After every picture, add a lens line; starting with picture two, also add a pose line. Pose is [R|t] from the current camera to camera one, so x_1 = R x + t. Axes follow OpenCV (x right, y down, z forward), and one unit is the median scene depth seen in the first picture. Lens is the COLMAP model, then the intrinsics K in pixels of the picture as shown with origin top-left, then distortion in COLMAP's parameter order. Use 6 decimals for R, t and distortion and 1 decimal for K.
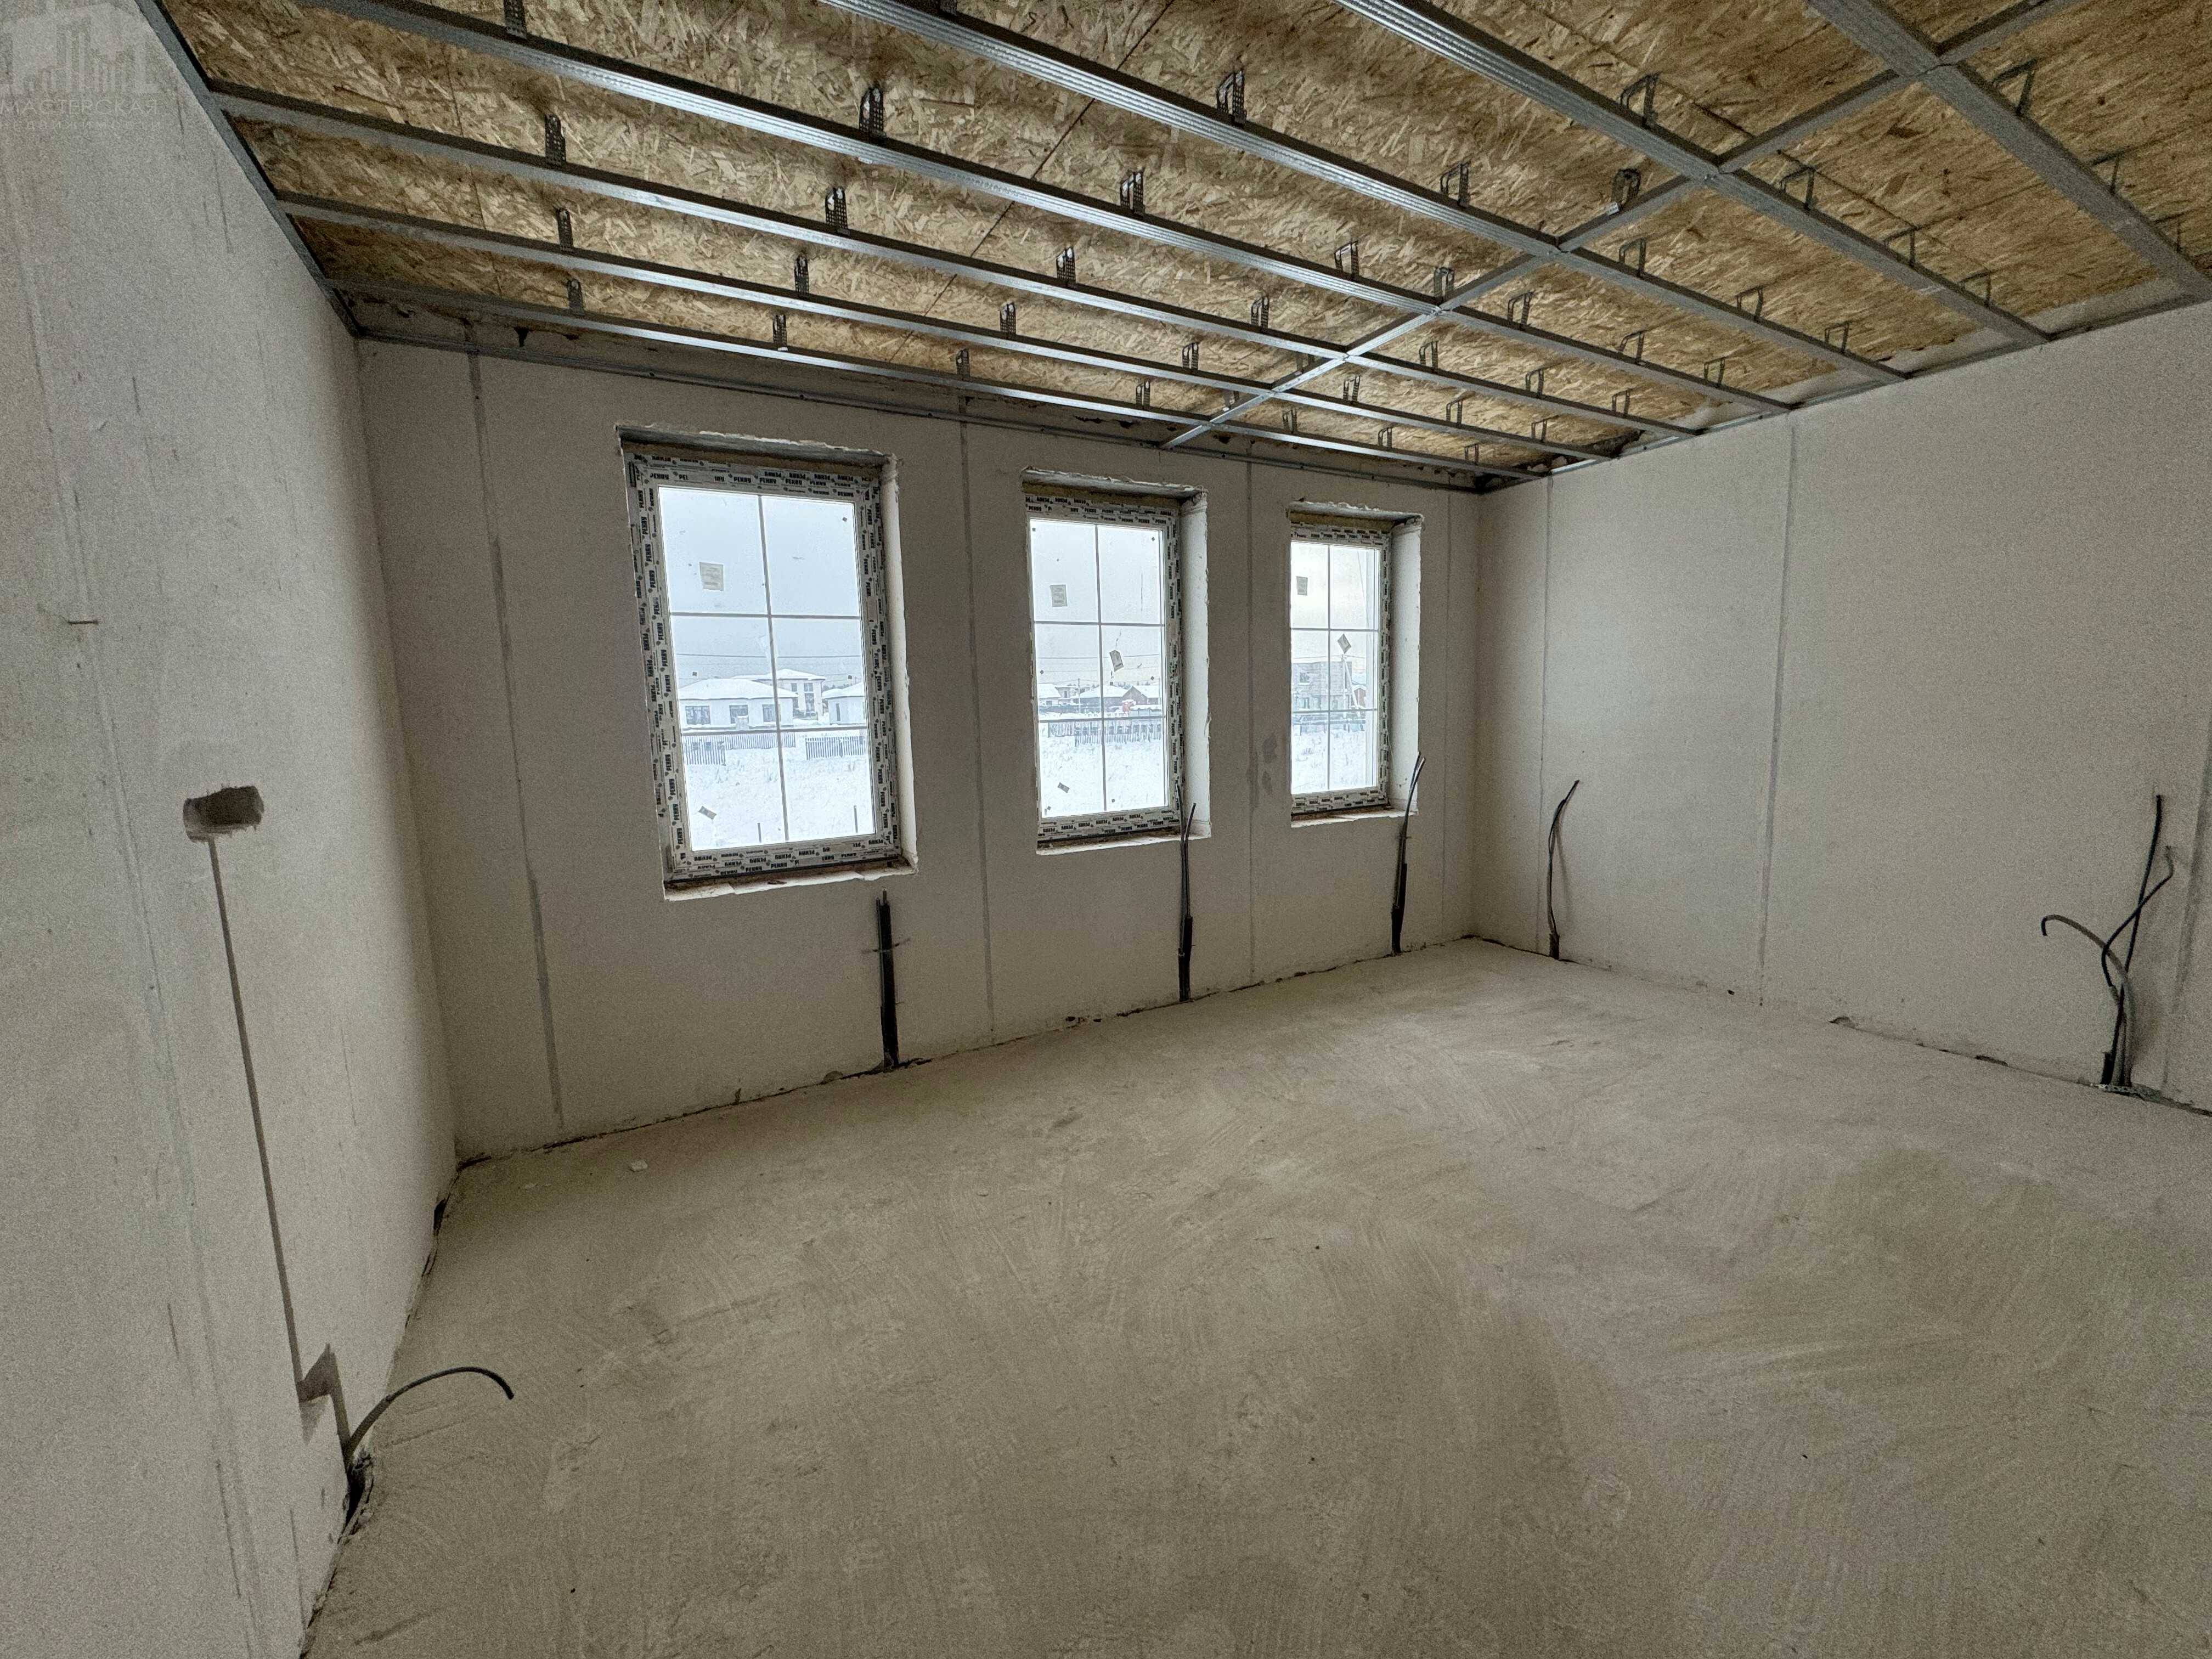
lens RADIAL K [[883.7, 0, 1109.7], [0, 883.7, 826.7], [0, 0, 1]] dist [-0.000767, 0.000249]
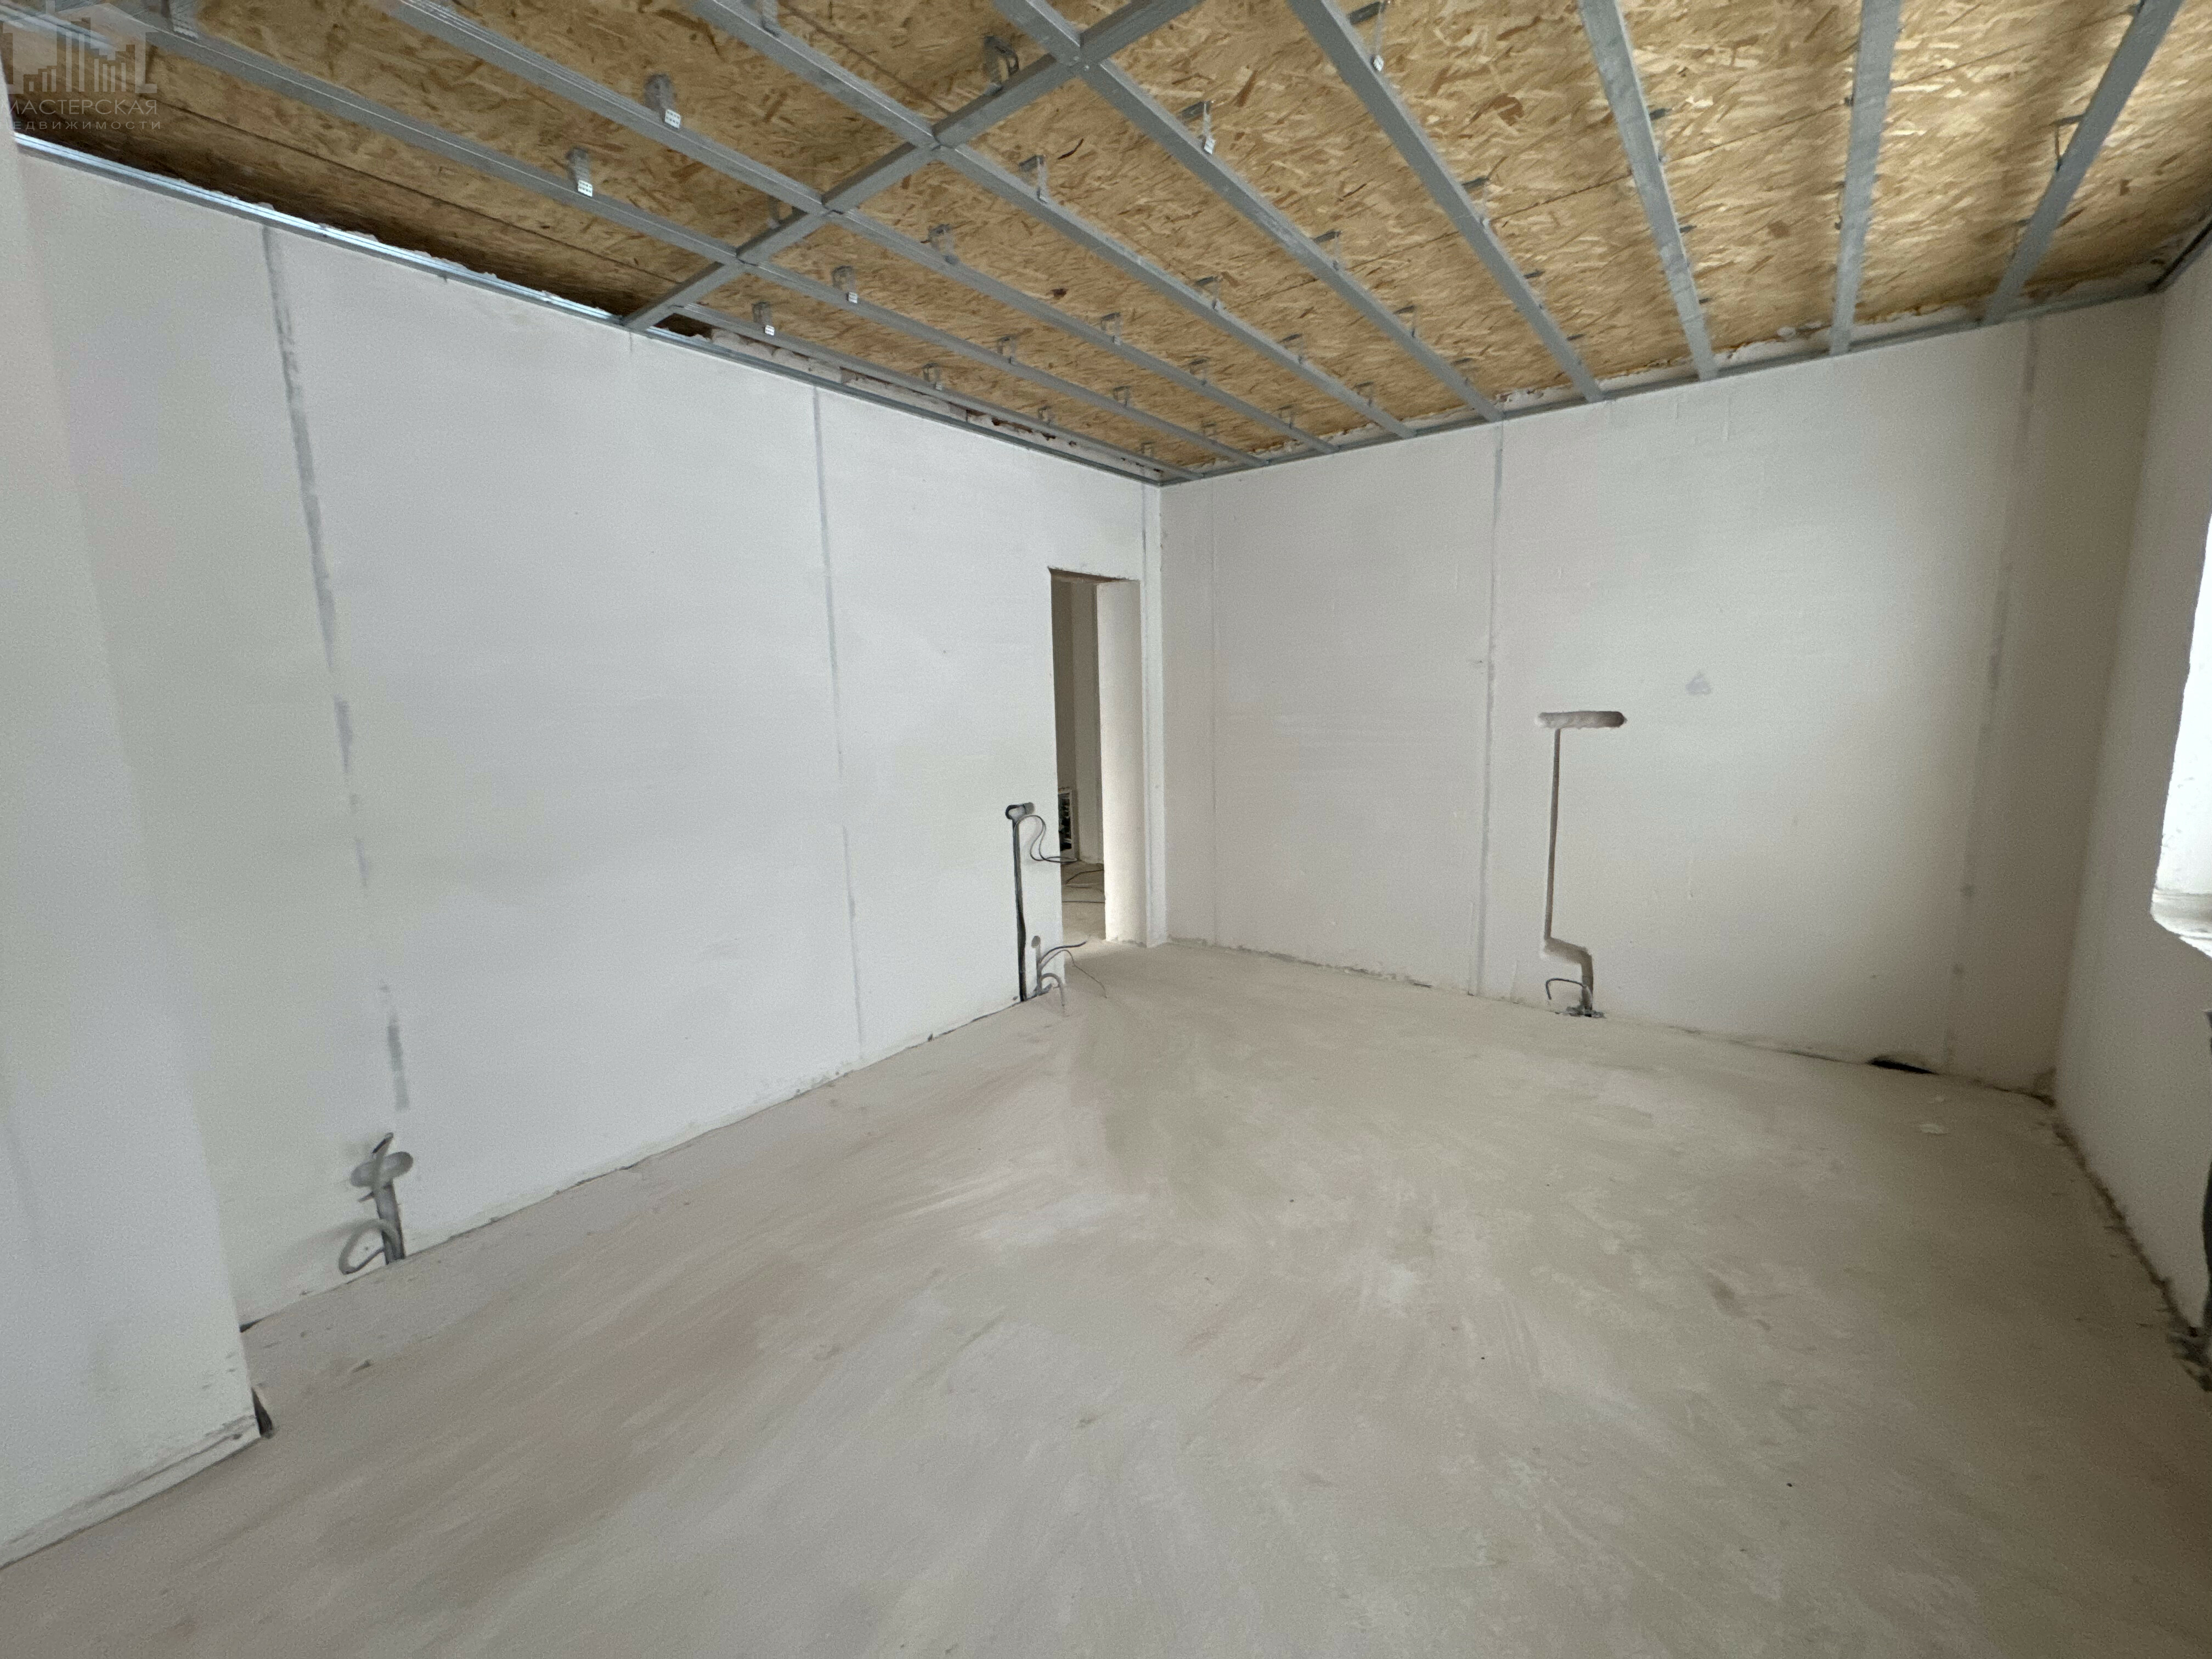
lens RADIAL K [[883.7, 0, 1108.2], [0, 883.7, 827.8], [0, 0, 1]] dist [-0.000767, 0.000249]
pose [[-0.924934, 0.113988, -0.362636, 0.748469], [0.011118, 0.961685, 0.273930, -0.260153], [0.379966, 0.249335, -0.890762, 1.673788]]
